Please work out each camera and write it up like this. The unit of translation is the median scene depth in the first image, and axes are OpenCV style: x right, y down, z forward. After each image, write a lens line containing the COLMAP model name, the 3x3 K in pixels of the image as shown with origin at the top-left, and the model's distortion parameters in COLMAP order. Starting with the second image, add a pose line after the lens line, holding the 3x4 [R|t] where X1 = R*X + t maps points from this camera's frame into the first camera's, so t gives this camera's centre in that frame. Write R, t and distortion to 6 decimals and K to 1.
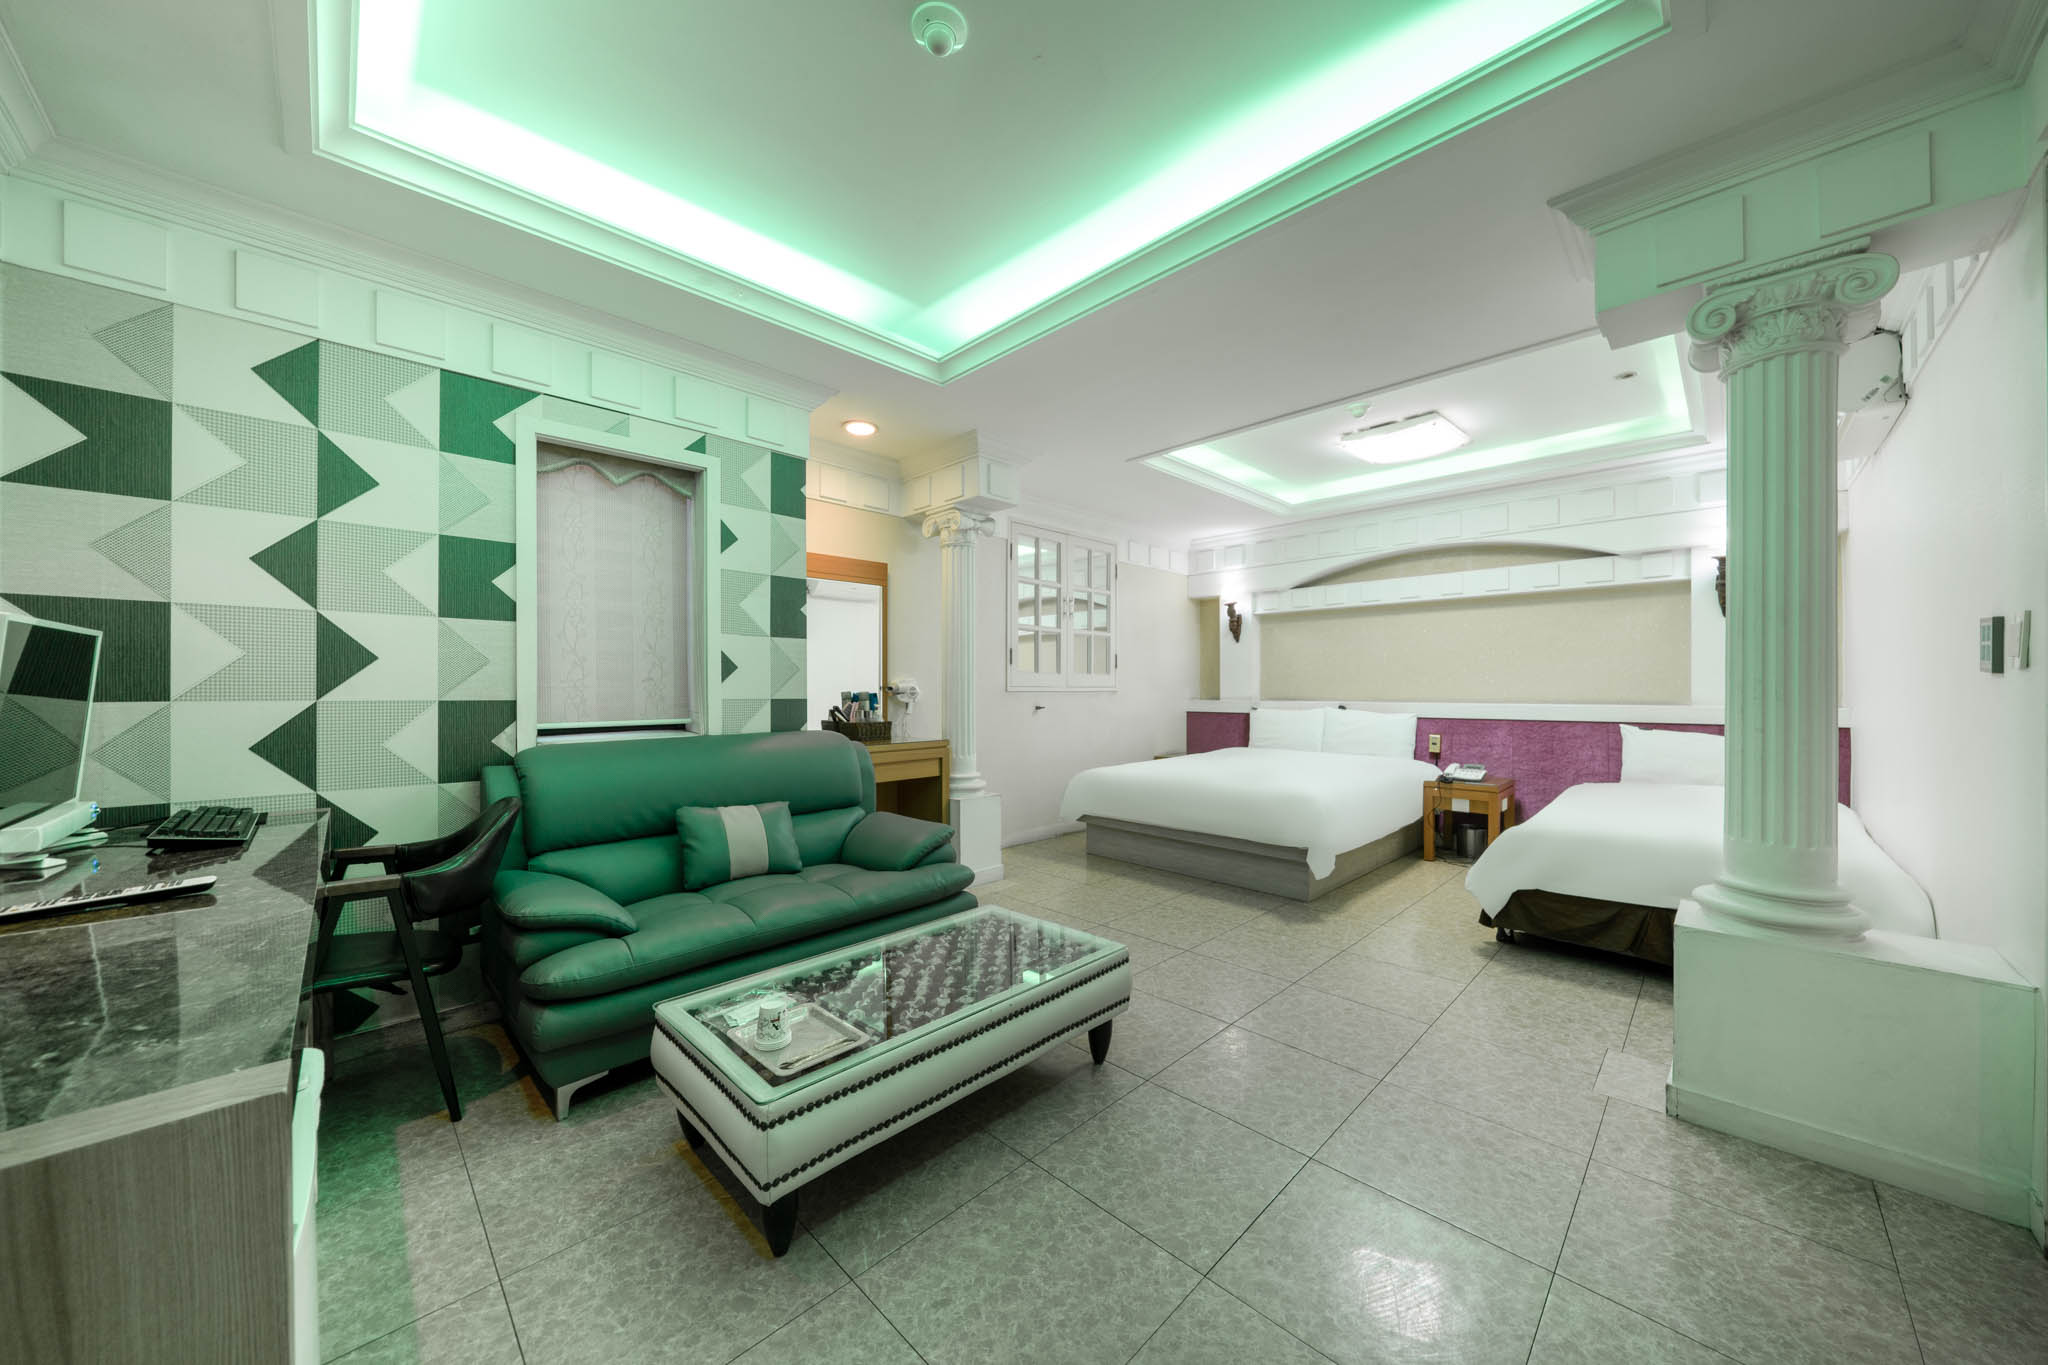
lens RADIAL K [[708.6, 0, 1039.6], [0, 708.6, 684.9], [0, 0, 1]] dist [-0.006217, 0.000031]
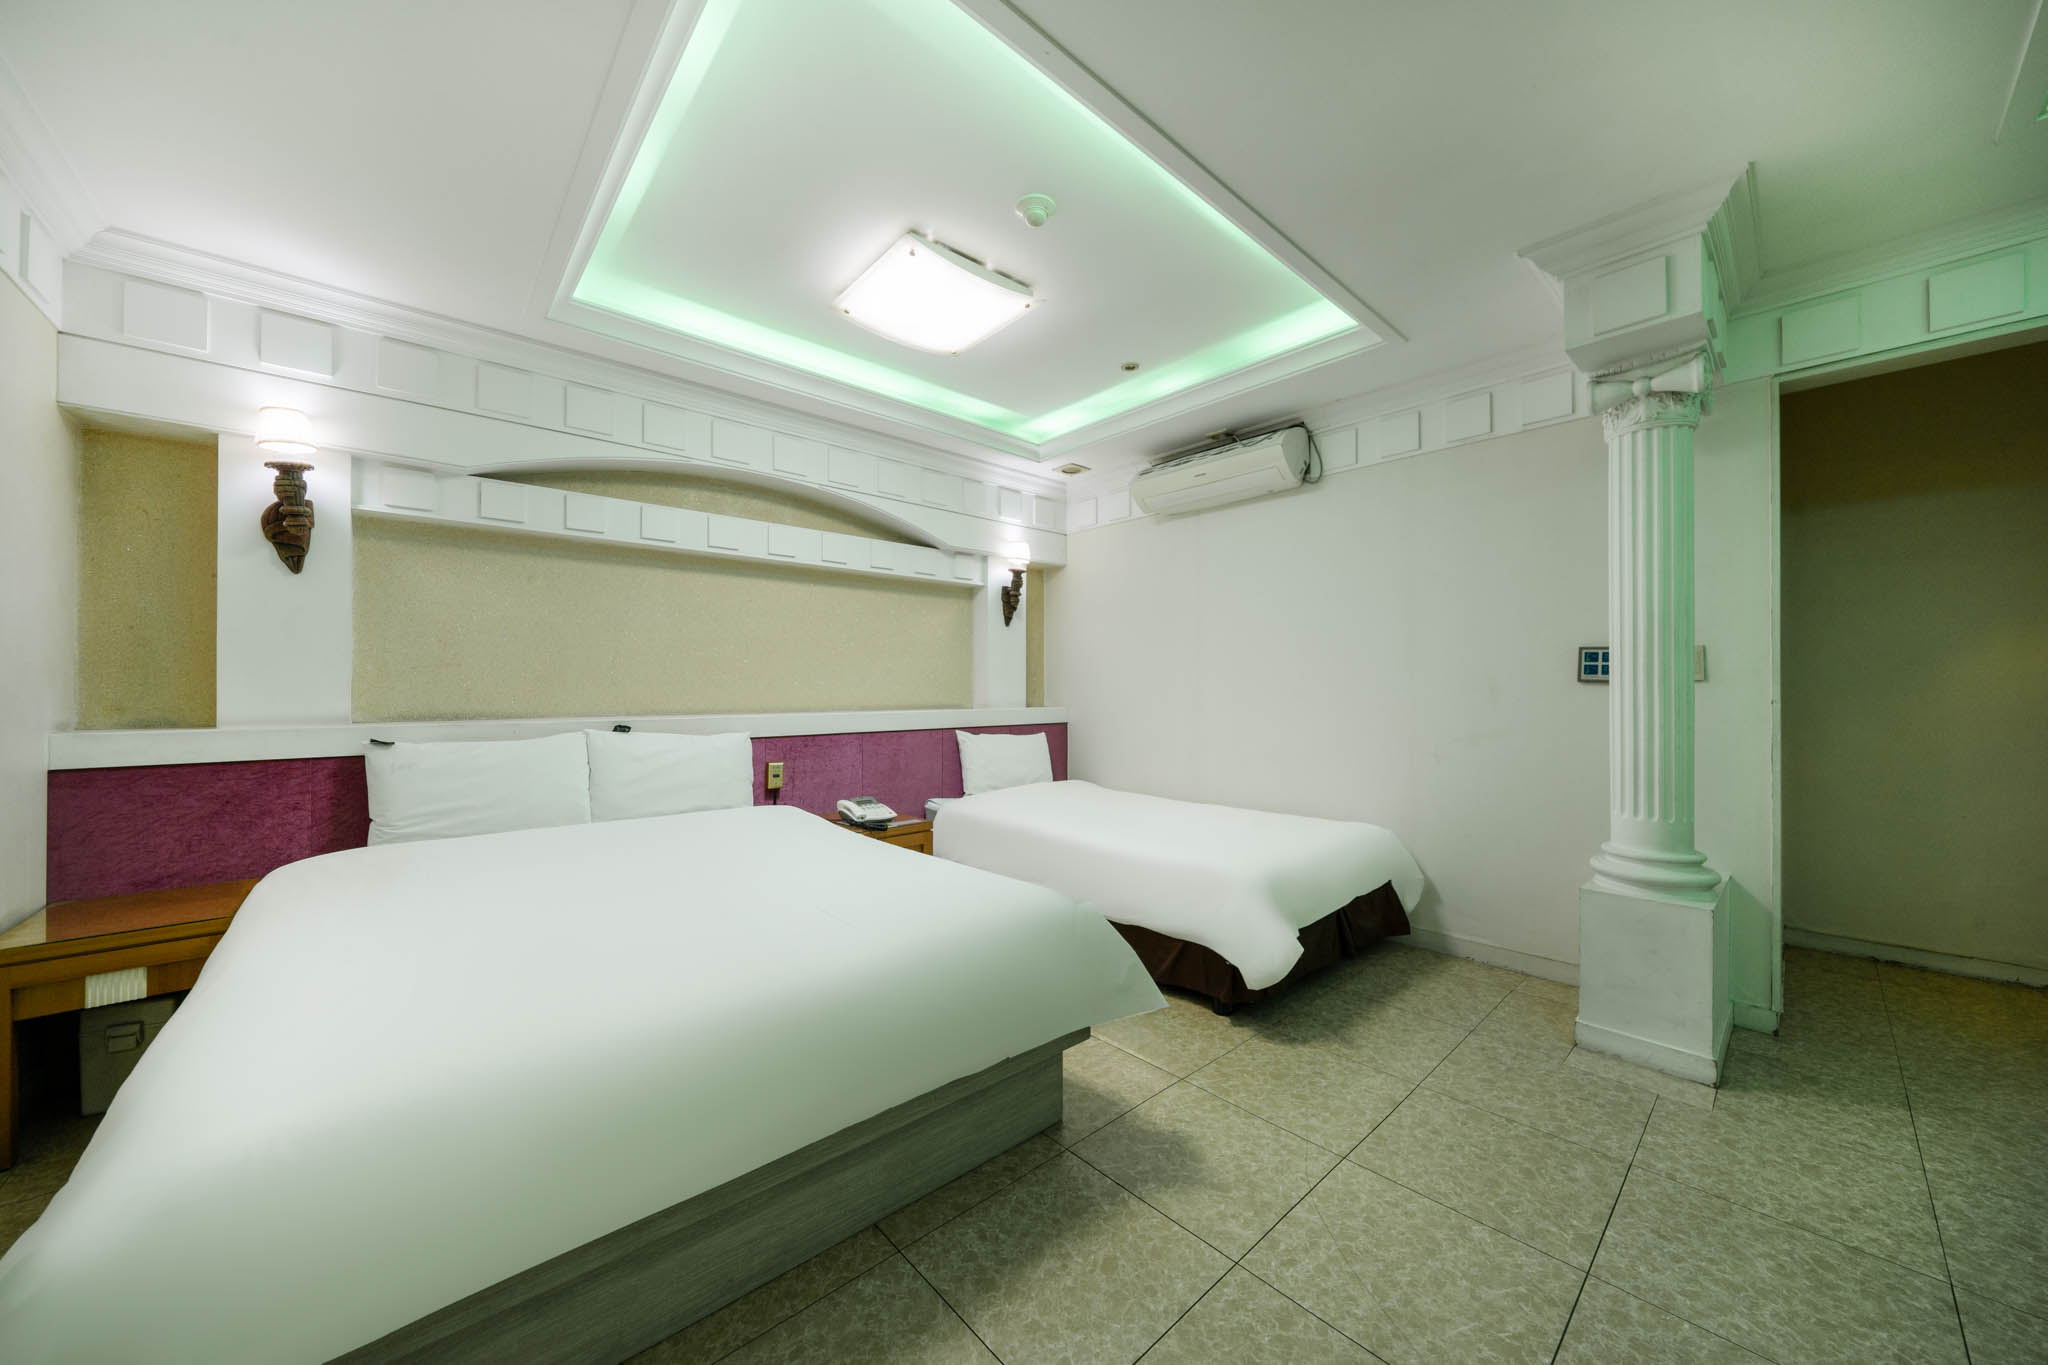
lens RADIAL K [[708.6, 0, 1039.6], [0, 708.6, 684.9], [0, 0, 1]] dist [-0.006217, 0.000031]
pose [[0.060460, 0.006111, 0.998152, -0.098728], [-0.003537, 0.999976, -0.005908, 0.001305], [-0.998164, -0.003173, 0.060481, 0.790691]]
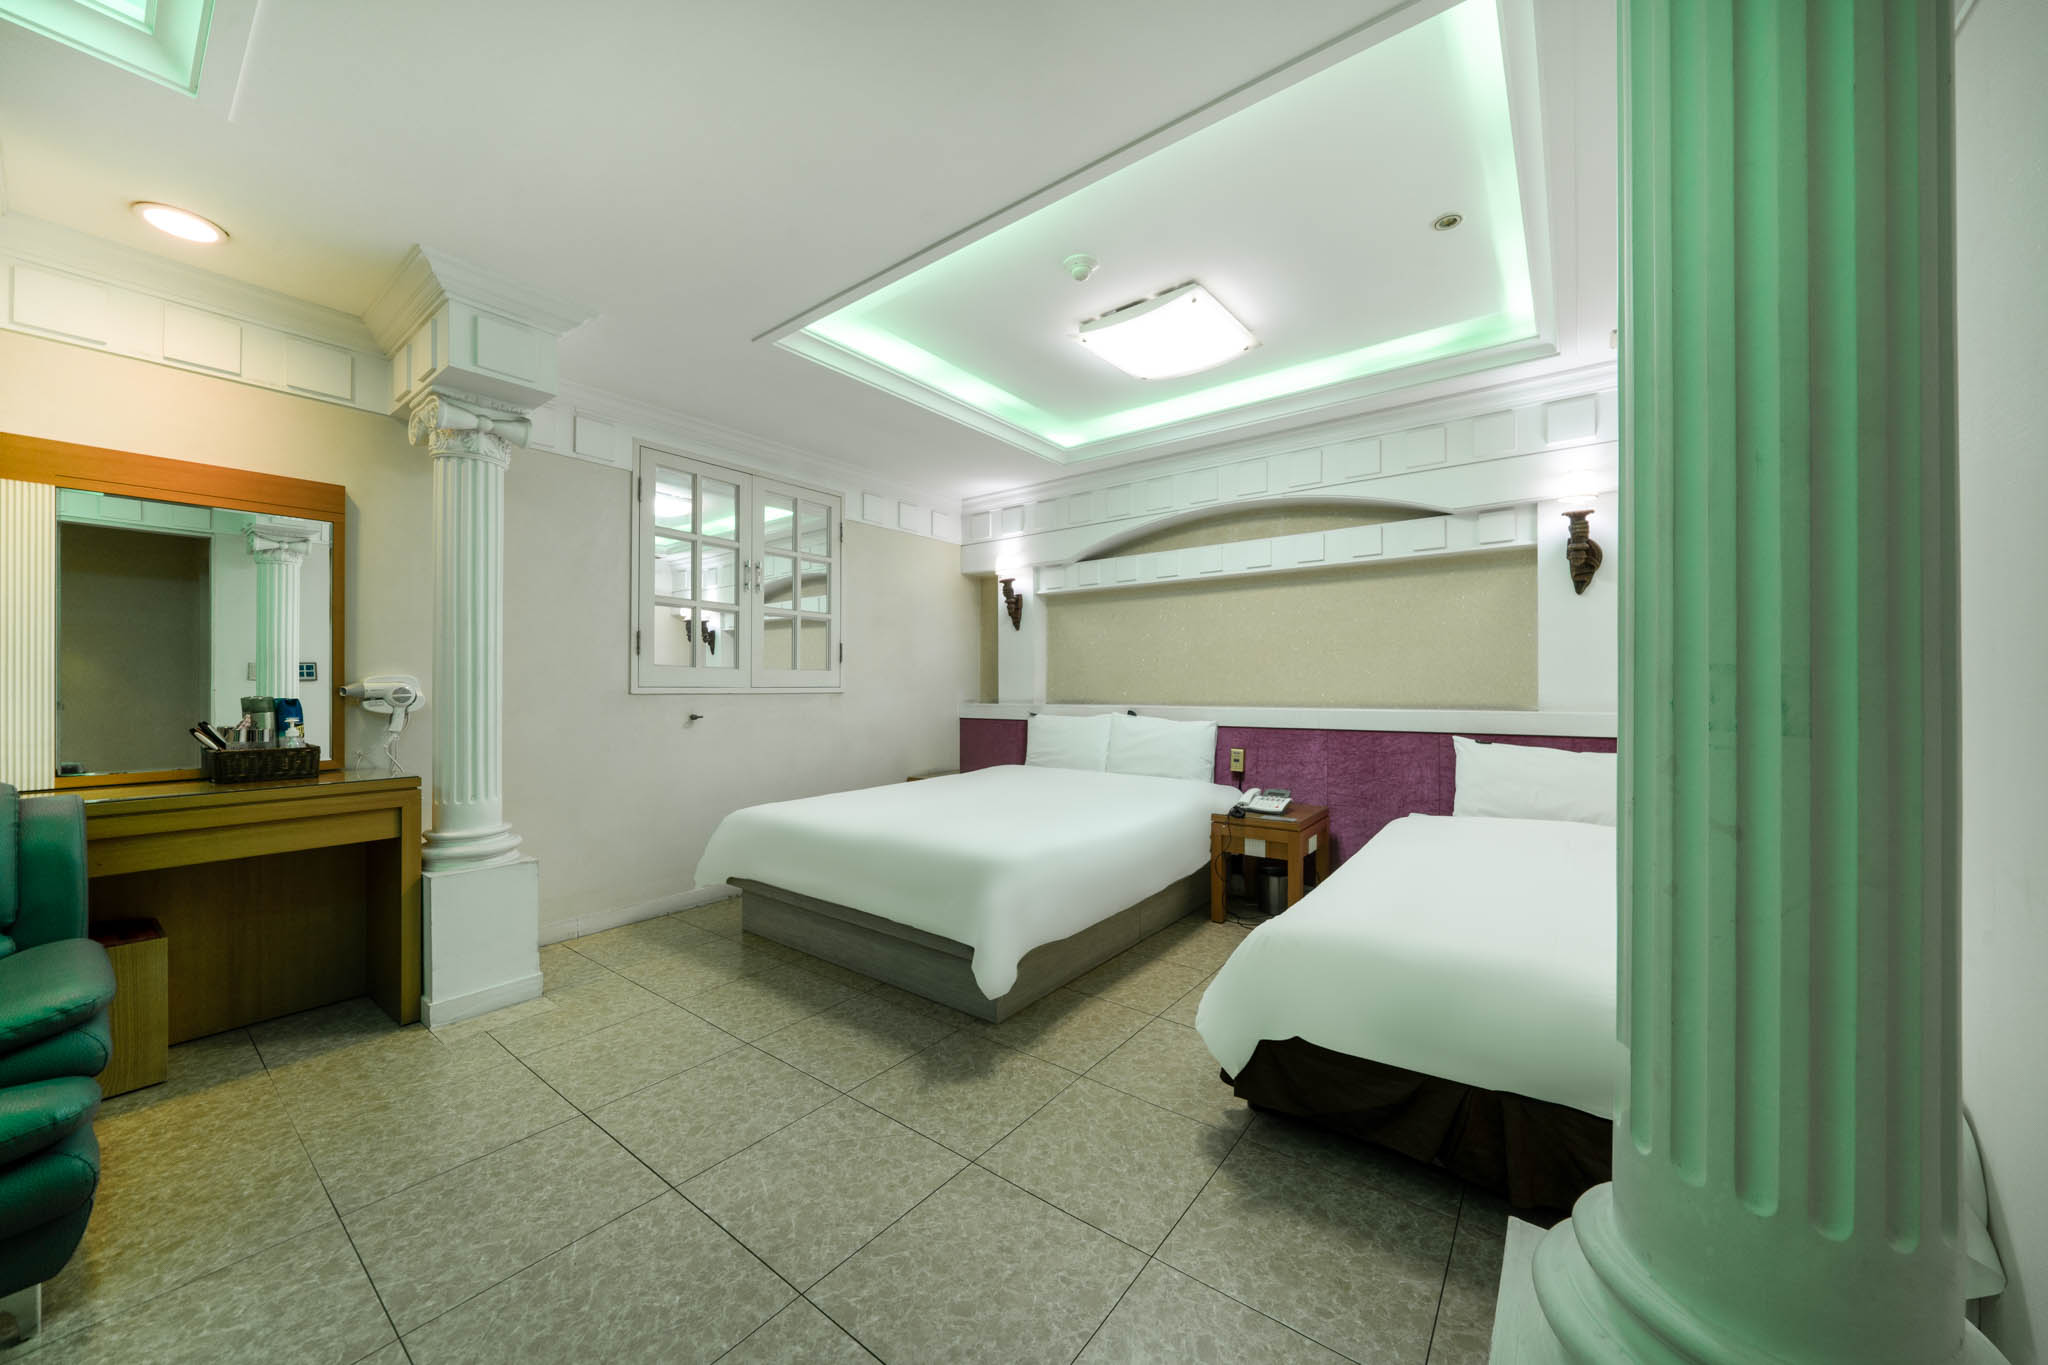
lens RADIAL K [[719.6, 0, 1034.7], [0, 719.6, 681.1], [0, 0, 1]] dist [-0.005212, -0.000052]
pose [[0.991349, -0.001137, 0.131244, 0.264150], [0.001750, 0.999988, -0.004557, 0.000295], [-0.131238, 0.004747, 0.991340, 0.281962]]
